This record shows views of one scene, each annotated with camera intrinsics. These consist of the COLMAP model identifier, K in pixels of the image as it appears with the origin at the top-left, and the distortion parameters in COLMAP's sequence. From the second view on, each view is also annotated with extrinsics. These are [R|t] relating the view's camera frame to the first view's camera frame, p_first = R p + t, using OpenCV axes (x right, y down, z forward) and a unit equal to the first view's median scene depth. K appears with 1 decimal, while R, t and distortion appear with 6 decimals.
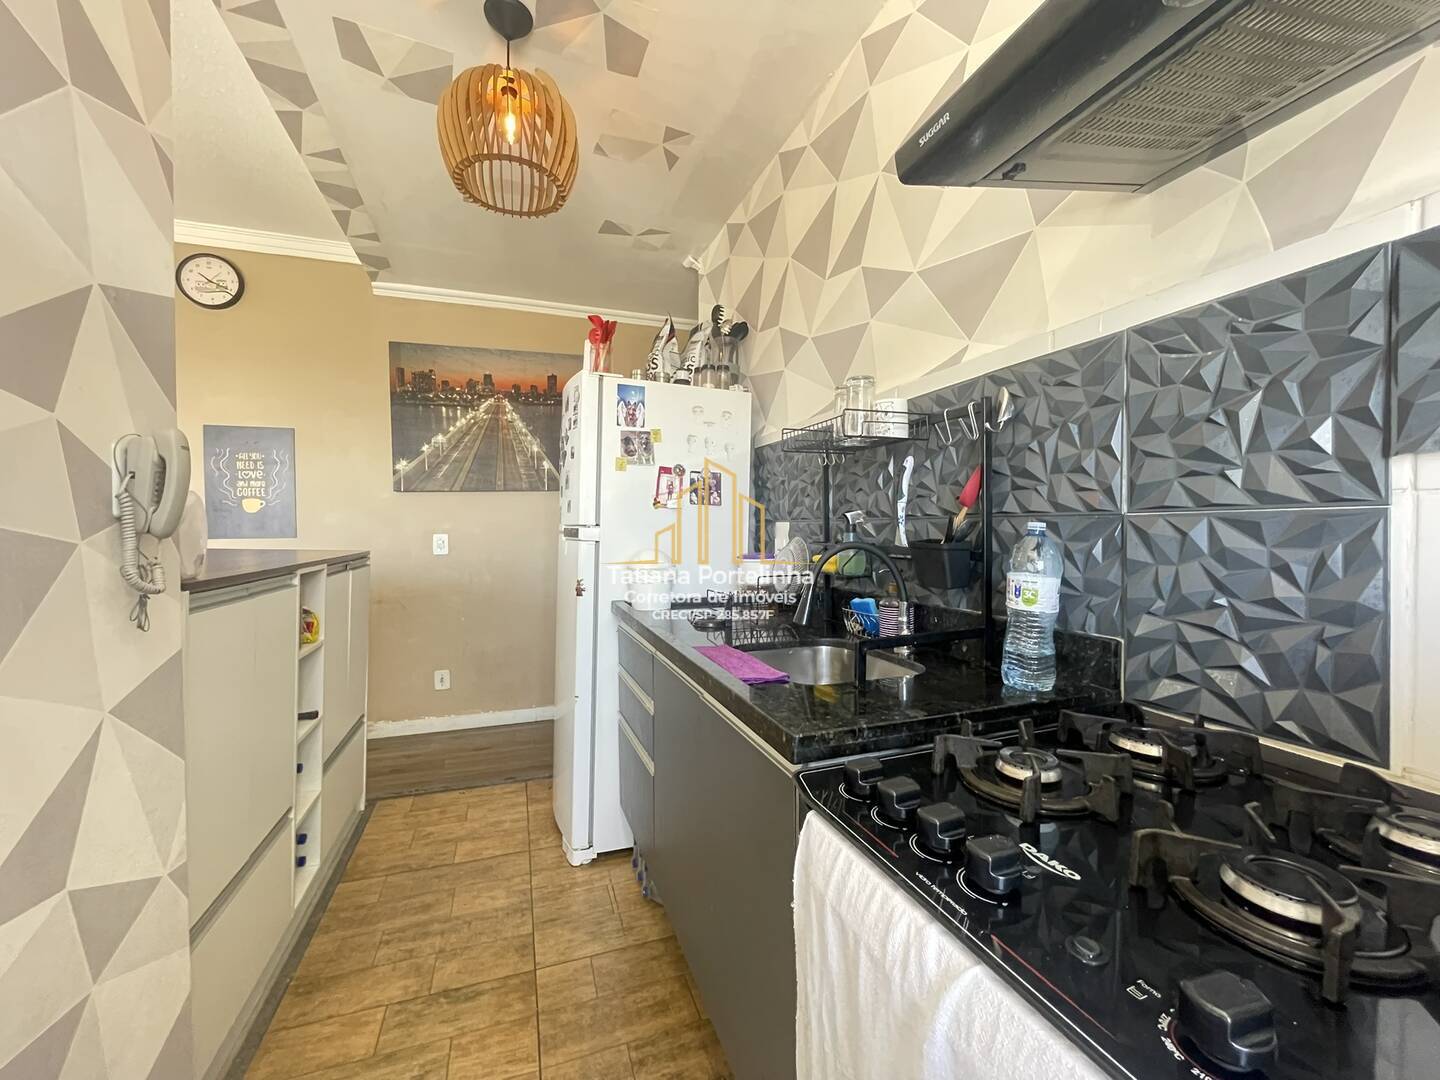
lens RADIAL K [[580.7, 0, 717.3], [0, 580.7, 534.4], [0, 0, 1]] dist [-0.002271, -0.000226]
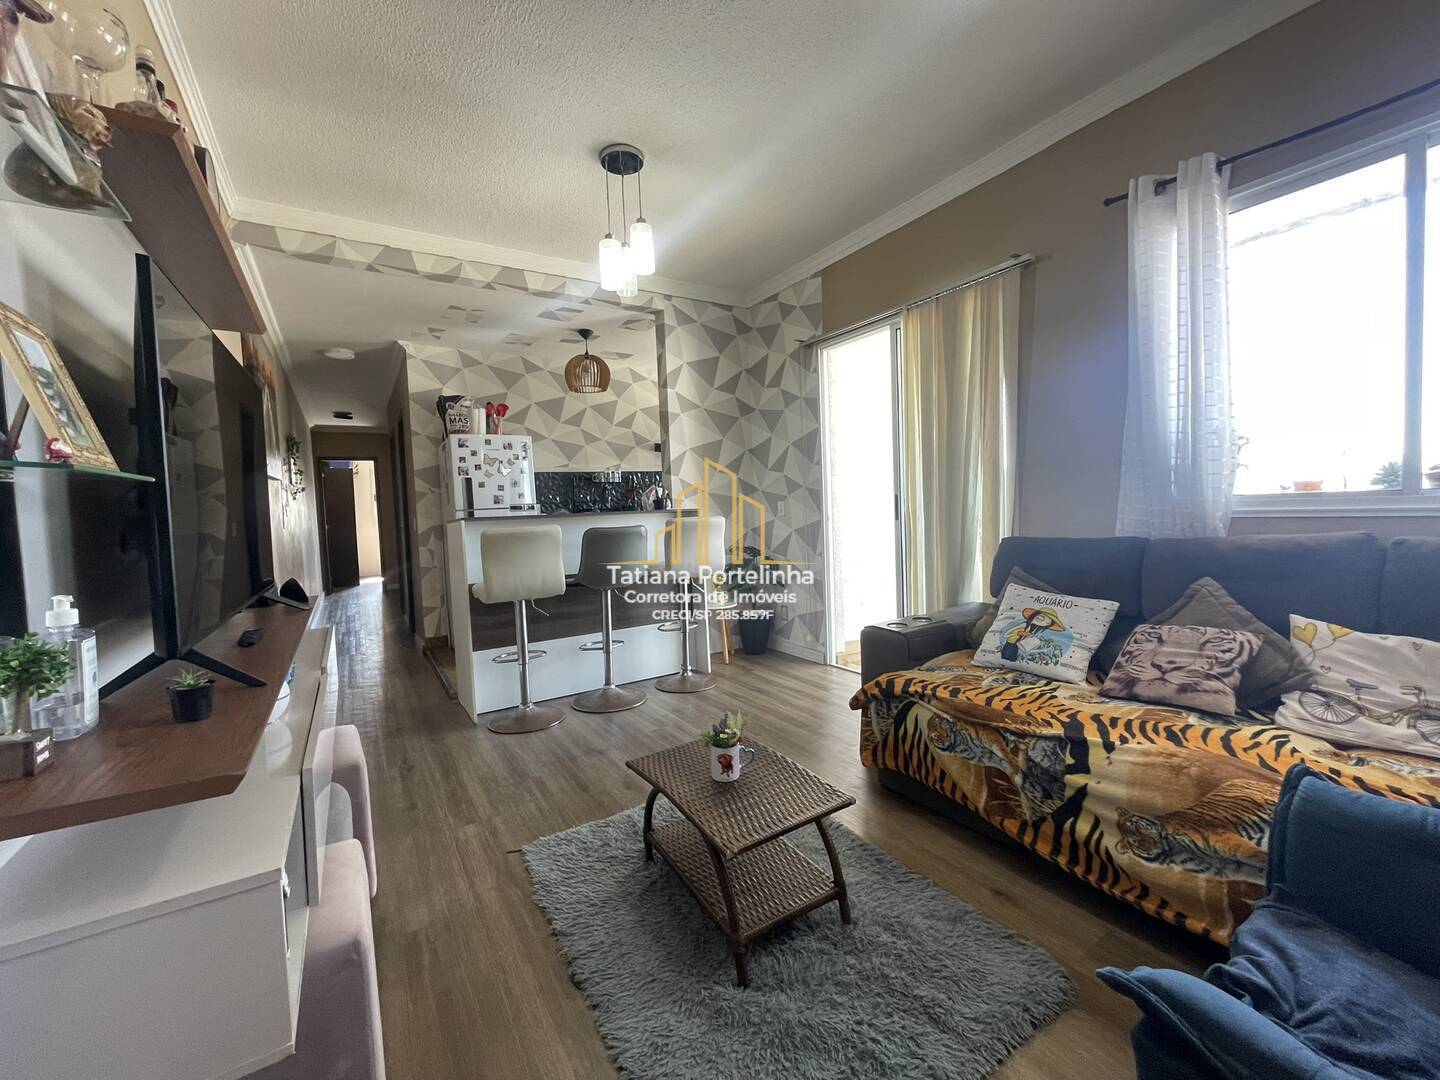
lens RADIAL K [[581.5, 0, 718.0], [0, 581.5, 535.1], [0, 0, 1]] dist [-0.002892, 0.000056]
pose [[-0.215366, -0.034791, 0.975914, -1.601844], [0.056269, 0.997263, 0.047970, 0.022538], [-0.974911, 0.065245, -0.212818, 0.478822]]
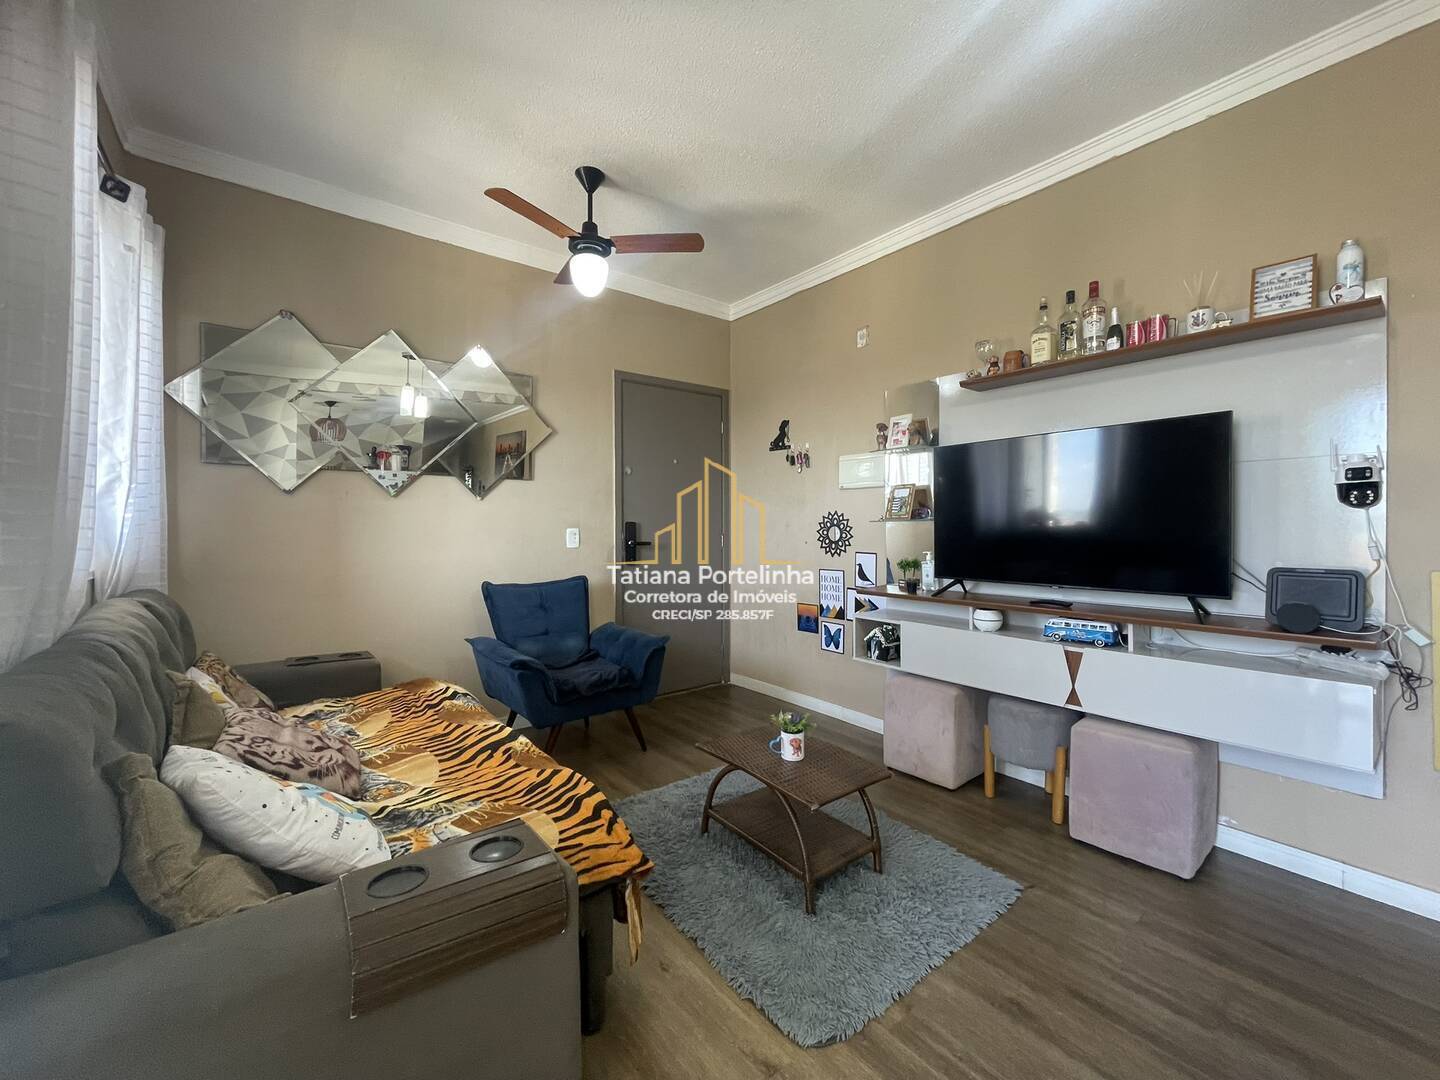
lens RADIAL K [[581.5, 0, 718.0], [0, 581.5, 535.1], [0, 0, 1]] dist [-0.002892, 0.000056]
pose [[0.318939, 0.020393, -0.947556, -0.580431], [-0.015166, 0.999750, 0.016412, 0.007794], [0.947654, 0.009136, 0.319169, 0.110032]]
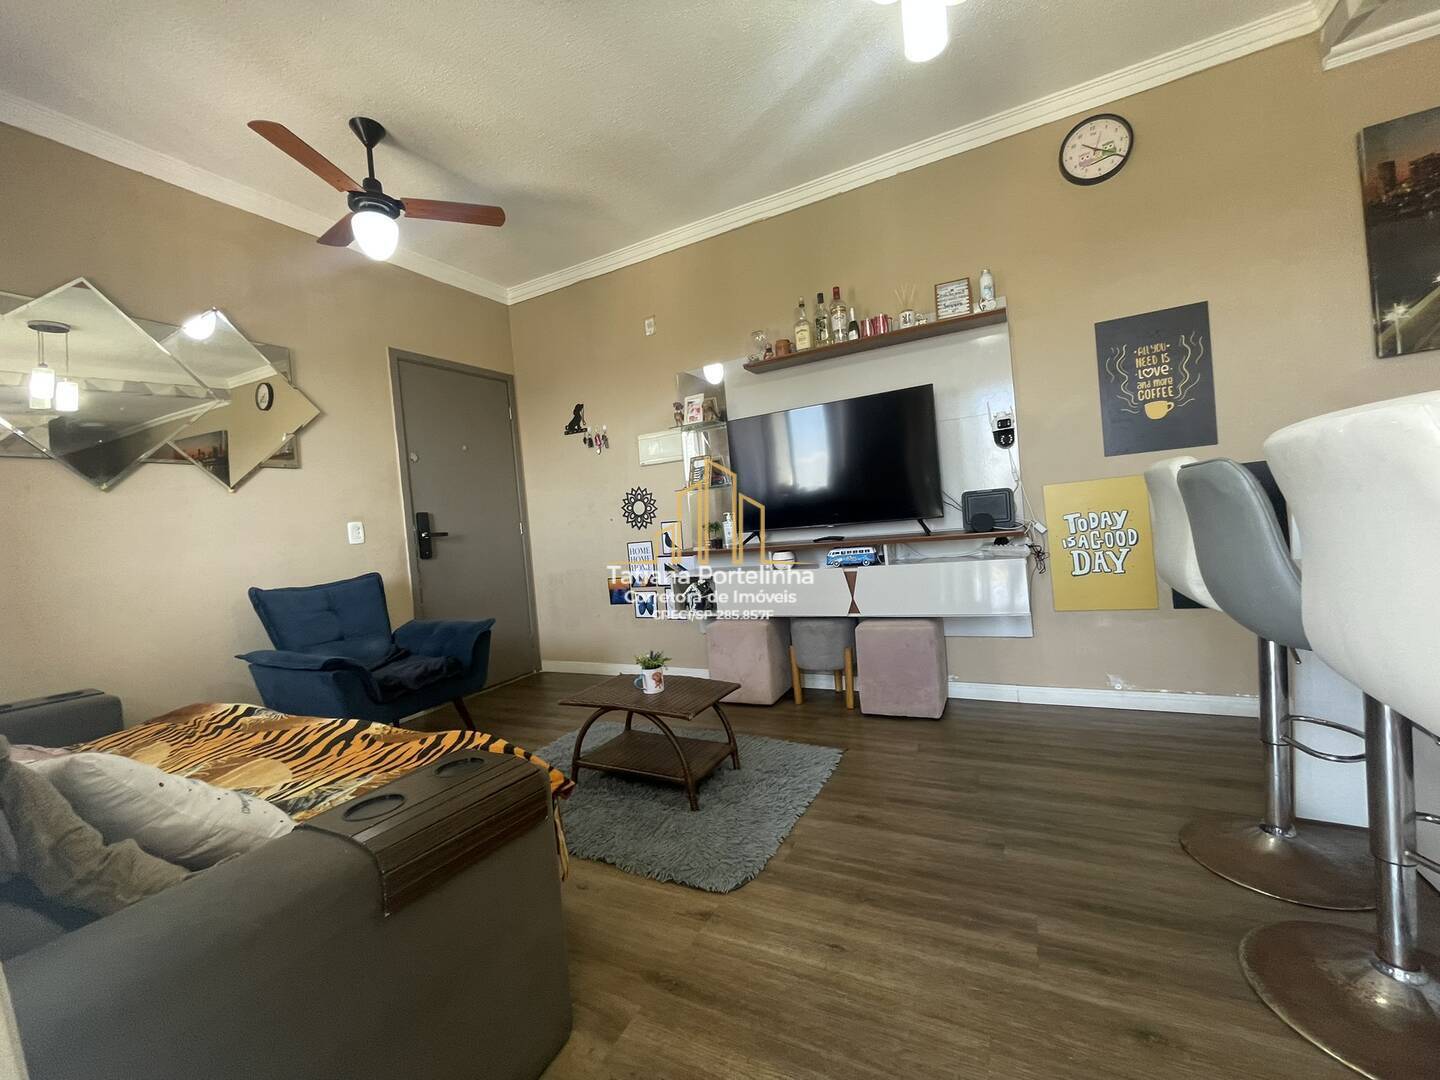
lens RADIAL K [[582.0, 0, 718.3], [0, 582.0, 535.5], [0, 0, 1]] dist [-0.001920, -0.000194]
pose [[0.674975, -0.033204, -0.737093, -0.575060], [0.069612, 0.997397, 0.018815, 0.061872], [0.734550, -0.064010, 0.675529, -0.008634]]
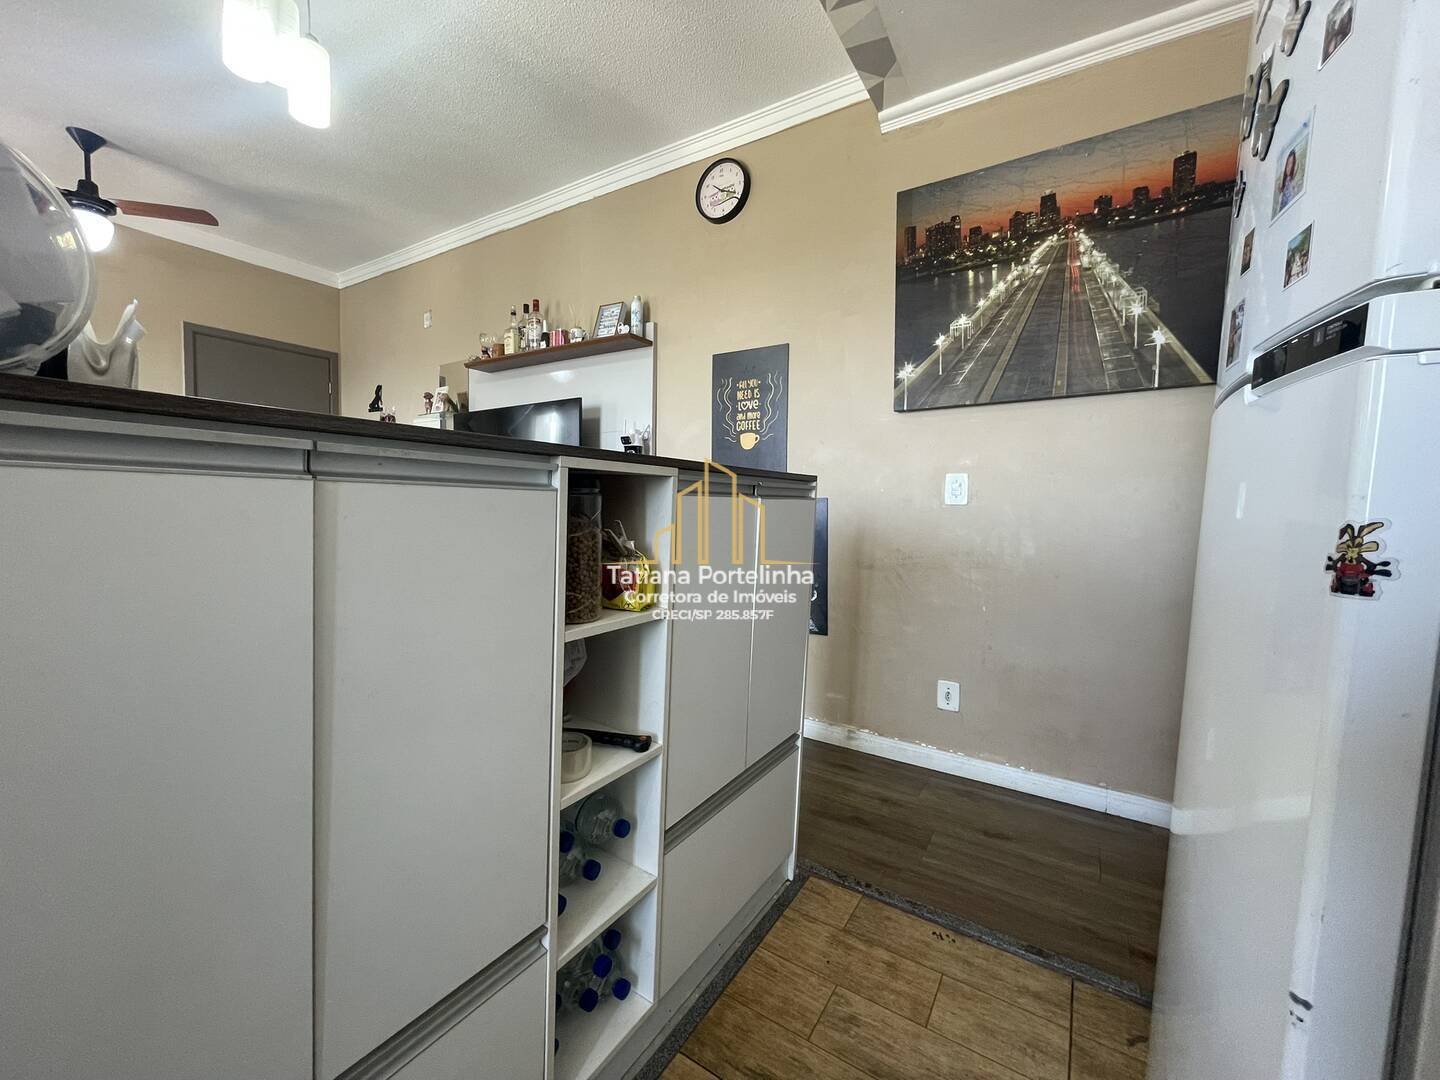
lens RADIAL K [[581.5, 0, 718.0], [0, 581.5, 535.1], [0, 0, 1]] dist [-0.002892, 0.000056]
pose [[0.616085, 0.055238, -0.785740, -0.128703], [-0.033244, 0.998473, 0.044128, 0.049554], [0.786978, -0.001065, 0.616981, 0.394688]]
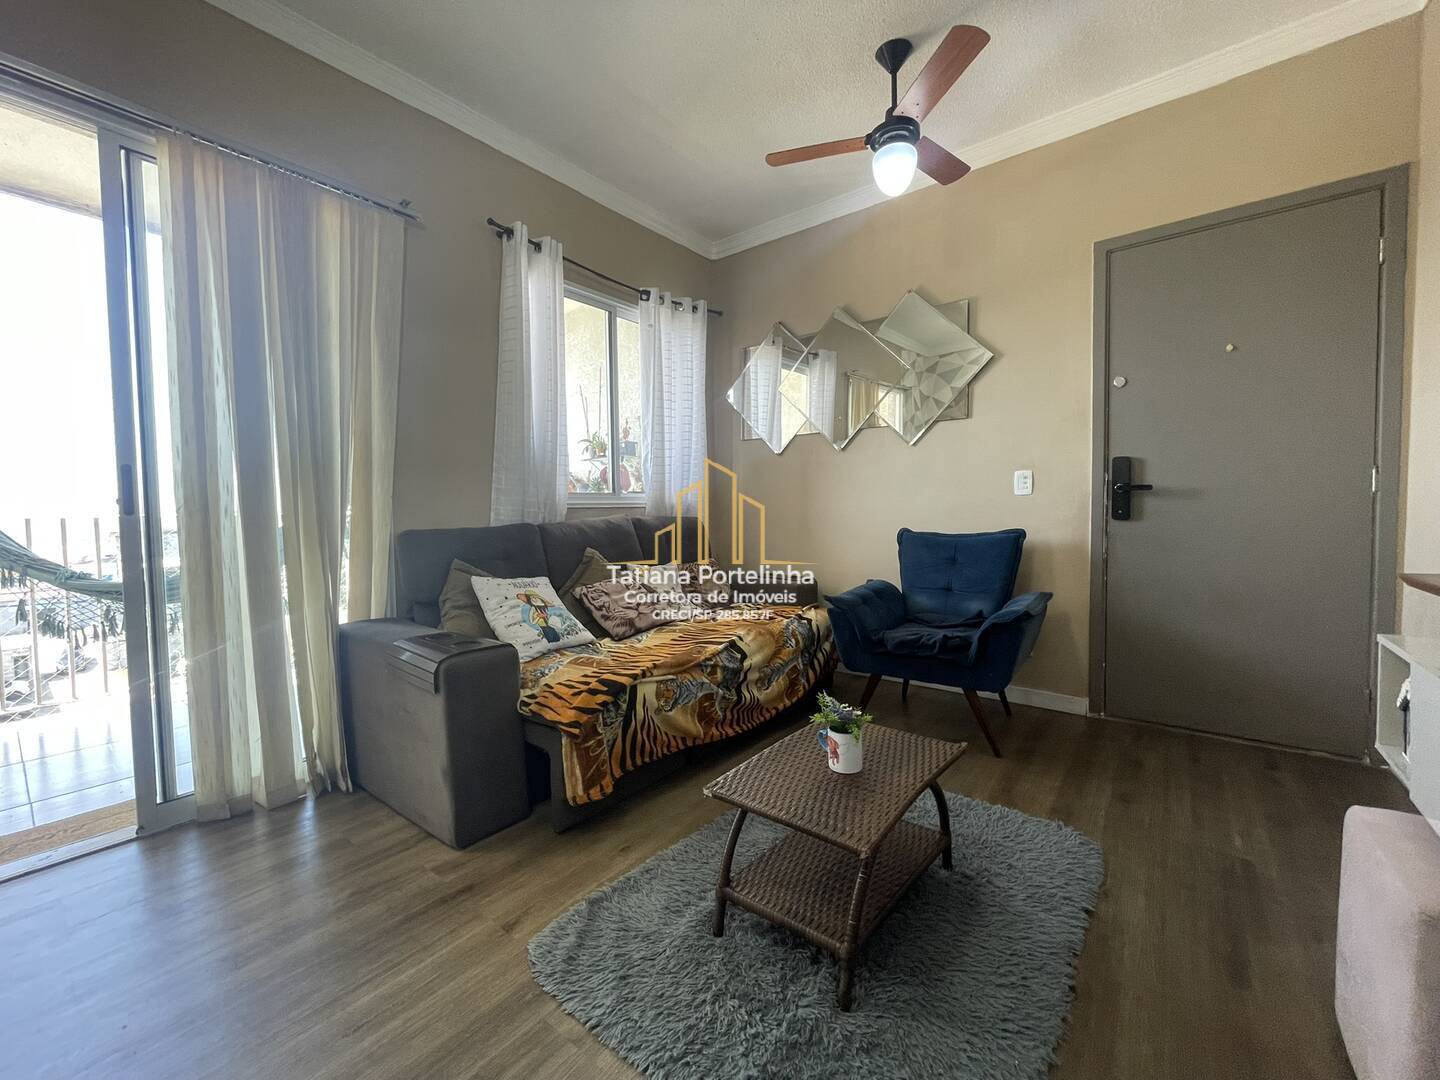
lens RADIAL K [[582.0, 0, 718.3], [0, 582.0, 535.5], [0, 0, 1]] dist [-0.001920, -0.000194]
pose [[-0.847687, 0.039704, -0.529008, -0.835859], [0.009339, 0.998158, 0.059951, 0.056269], [0.530414, 0.045879, -0.846496, 0.681820]]
